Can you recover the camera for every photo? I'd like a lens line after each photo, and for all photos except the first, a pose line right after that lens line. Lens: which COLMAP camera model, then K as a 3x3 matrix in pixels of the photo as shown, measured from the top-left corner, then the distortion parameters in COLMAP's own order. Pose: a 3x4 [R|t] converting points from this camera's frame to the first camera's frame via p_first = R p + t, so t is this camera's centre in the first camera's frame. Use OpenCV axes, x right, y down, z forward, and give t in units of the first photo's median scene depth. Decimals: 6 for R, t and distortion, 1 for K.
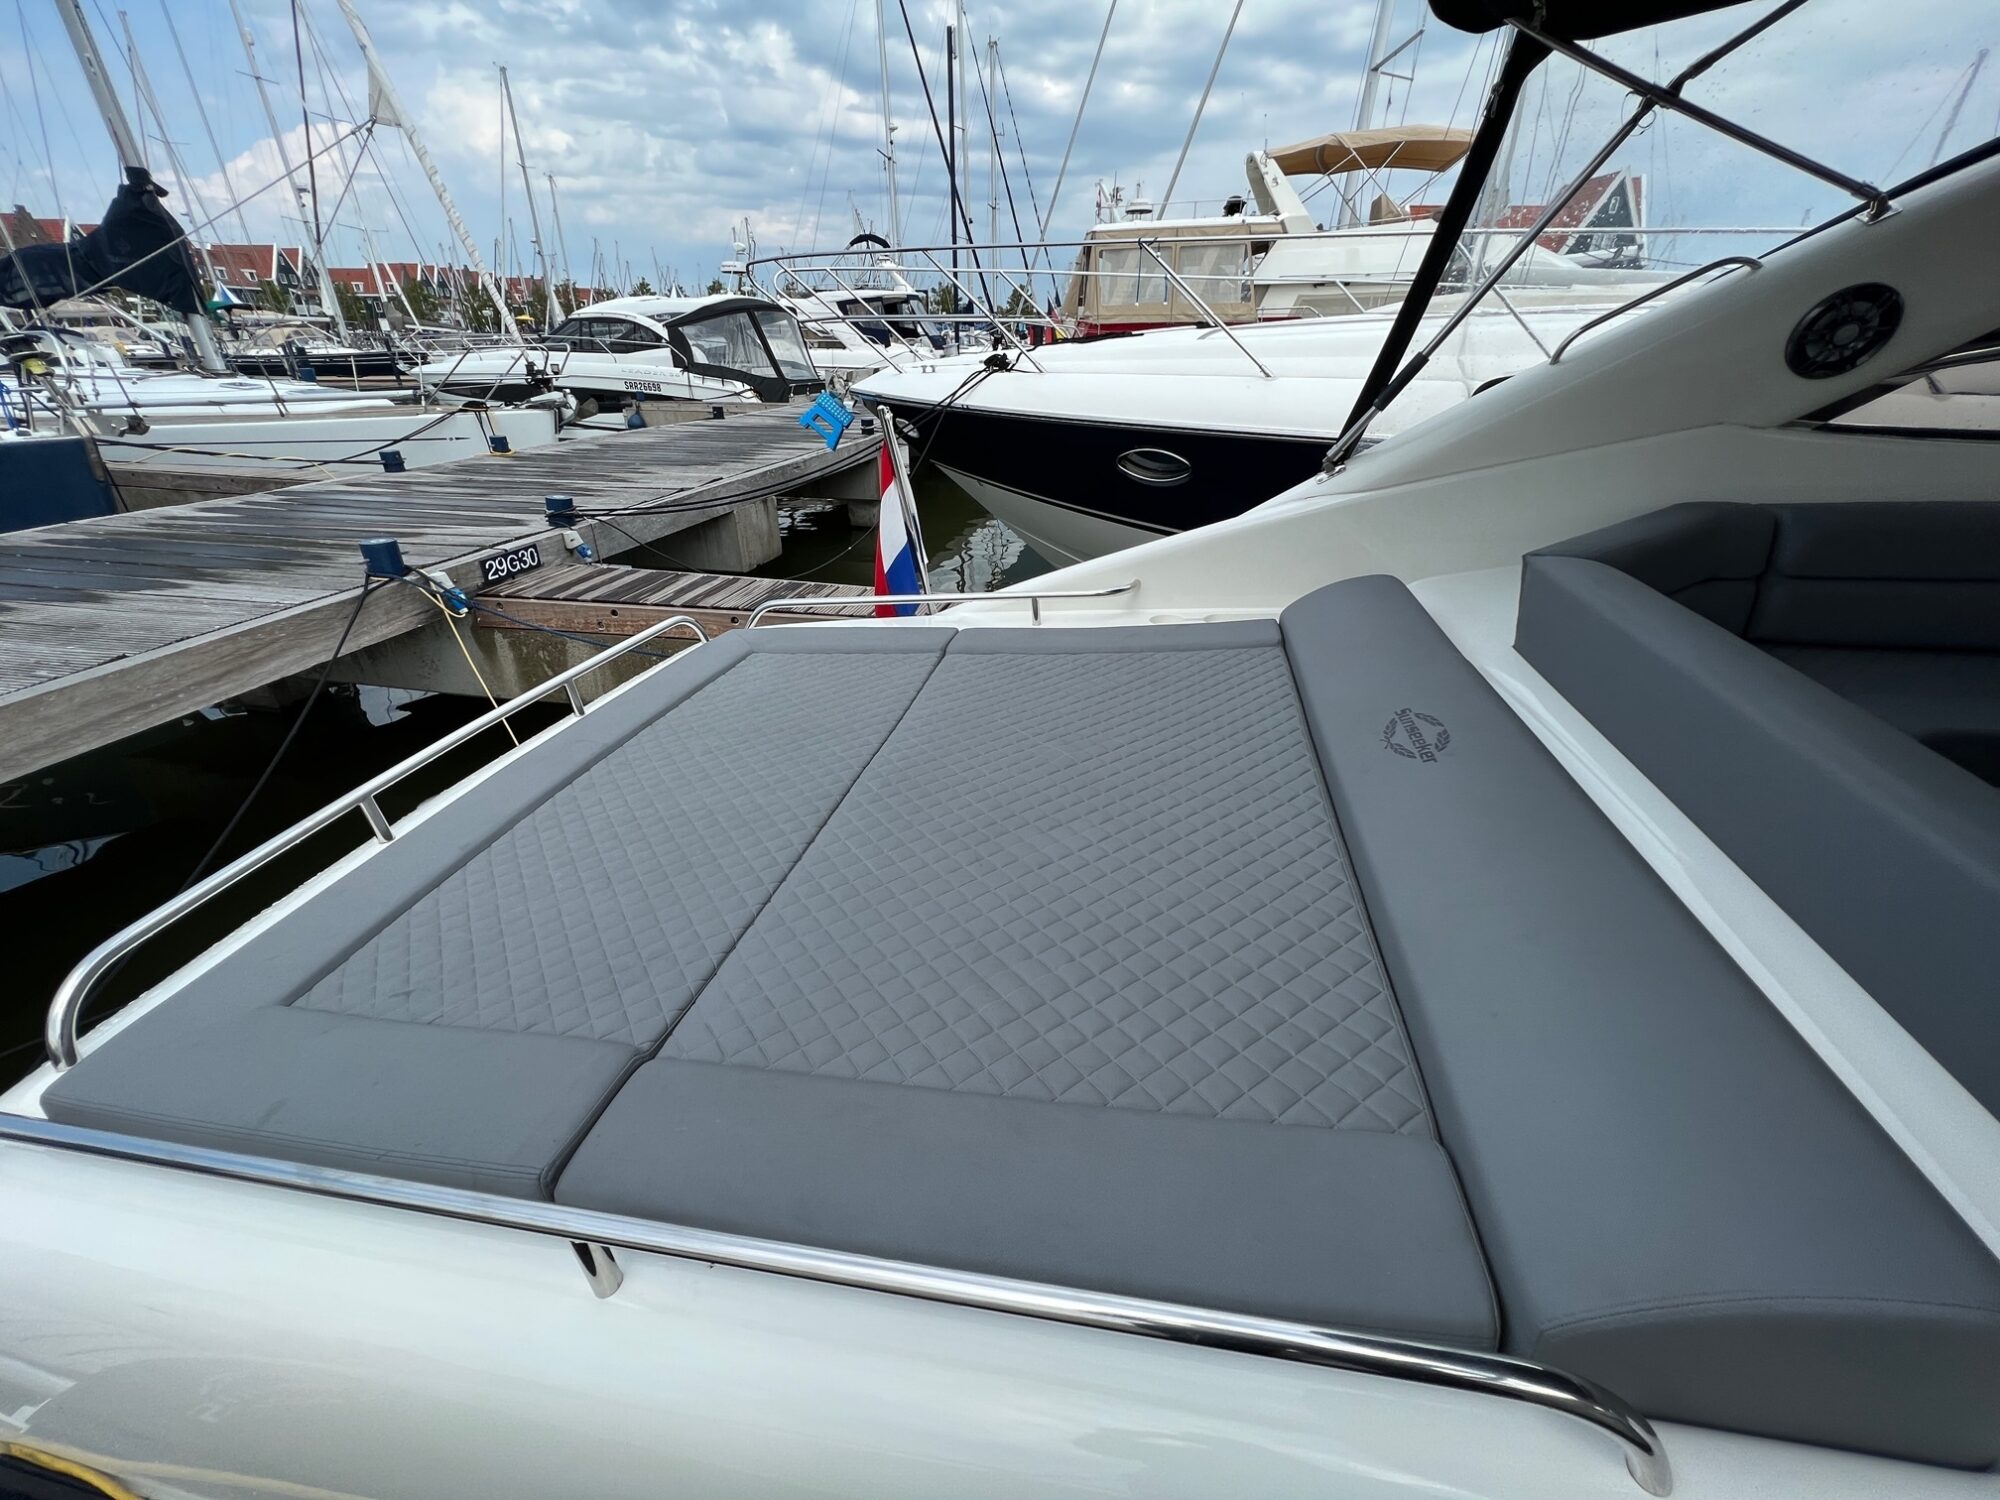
lens RADIAL K [[806.9, 0, 1002.0], [0, 806.9, 743.5], [0, 0, 1]] dist [0.003326, 0.000093]
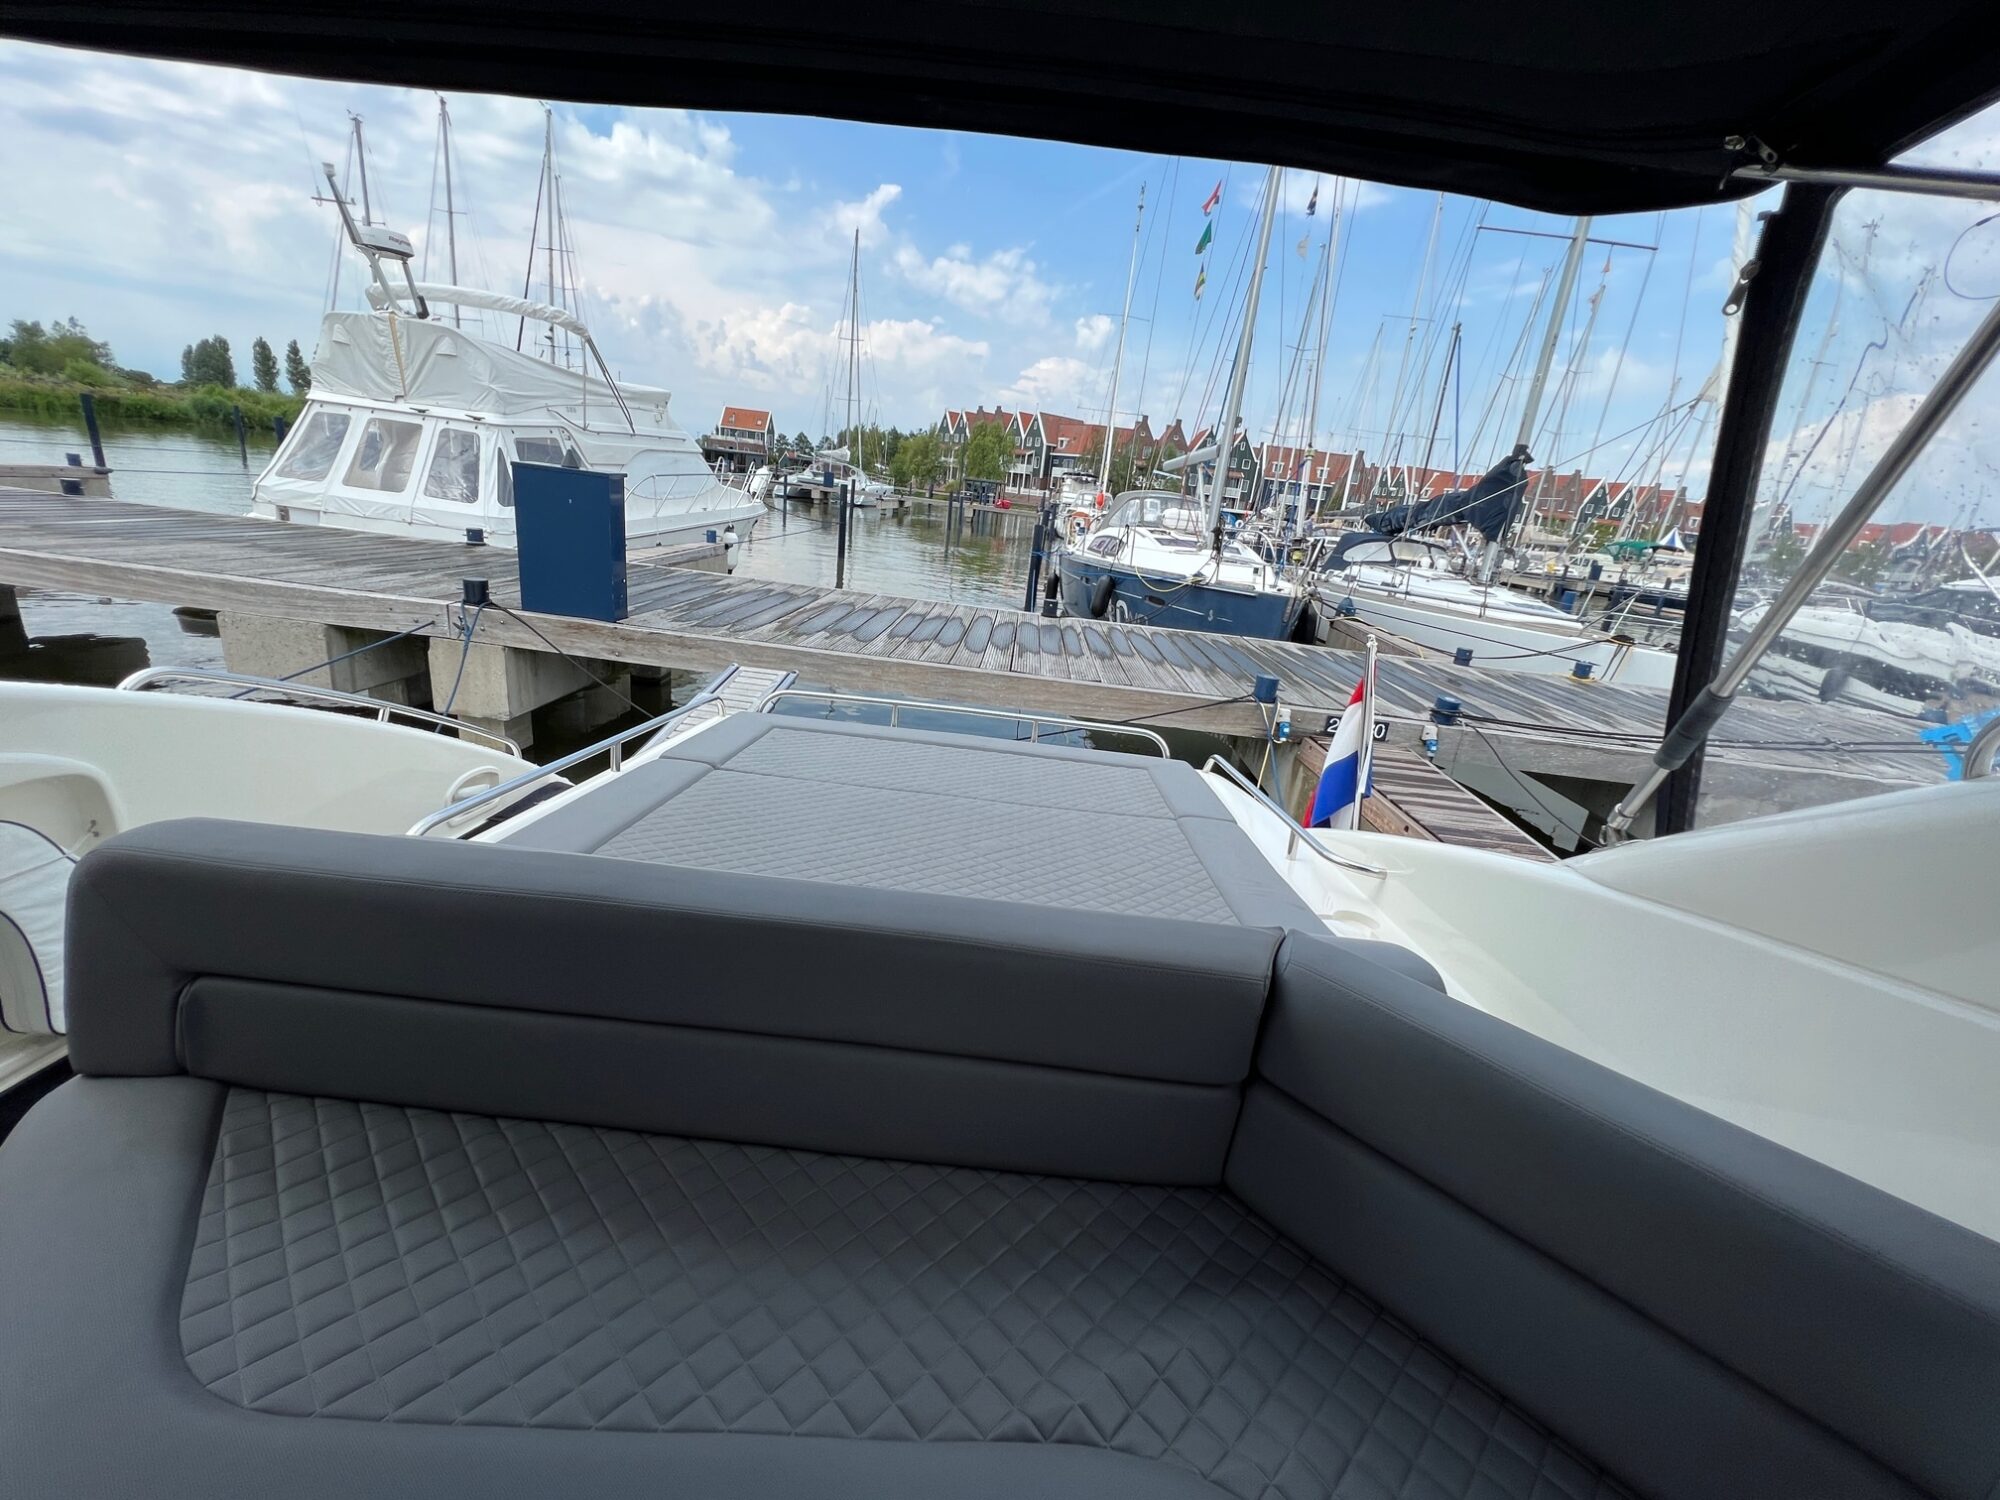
lens RADIAL K [[806.9, 0, 997.3], [0, 806.9, 751.4], [0, 0, 1]] dist [0.003326, 0.000093]
pose [[0.171853, 0.323435, -0.930514, 0.446115], [-0.544070, 0.818603, 0.184054, -0.129704], [0.821251, 0.474635, 0.316651, 0.204810]]
